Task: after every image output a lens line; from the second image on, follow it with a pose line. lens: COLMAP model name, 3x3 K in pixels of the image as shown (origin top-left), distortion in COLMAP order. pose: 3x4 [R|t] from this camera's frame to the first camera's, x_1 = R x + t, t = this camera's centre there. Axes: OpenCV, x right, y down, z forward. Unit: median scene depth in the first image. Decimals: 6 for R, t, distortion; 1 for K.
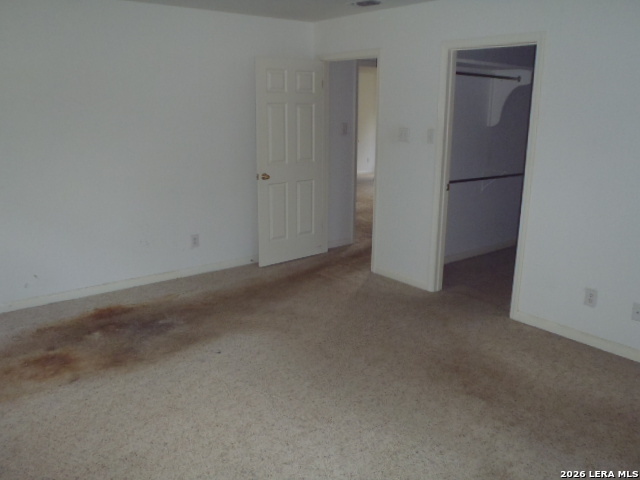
lens RADIAL K [[541.4, 0, 320.0], [0, 541.4, 240.0], [0, 0, 1]] dist [-0.073065, 0.045420]
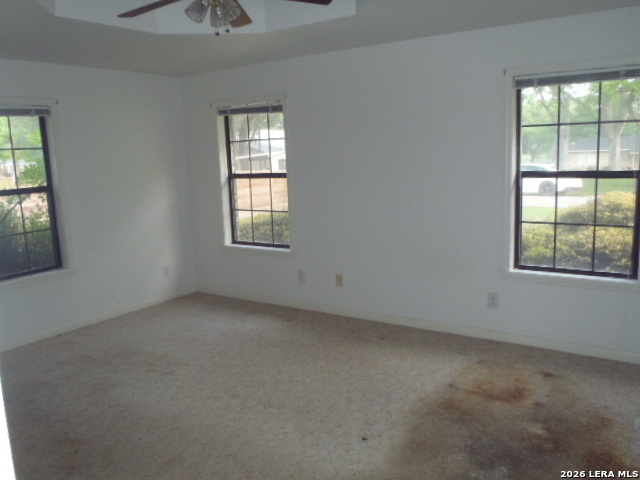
lens RADIAL K [[541.4, 0, 320.0], [0, 541.4, 240.0], [0, 0, 1]] dist [-0.073065, 0.045420]
pose [[-0.954175, 0.071417, -0.290602, 0.097544], [-0.046944, 0.923358, 0.381060, -0.392571], [0.295544, 0.377240, -0.877692, 1.612910]]
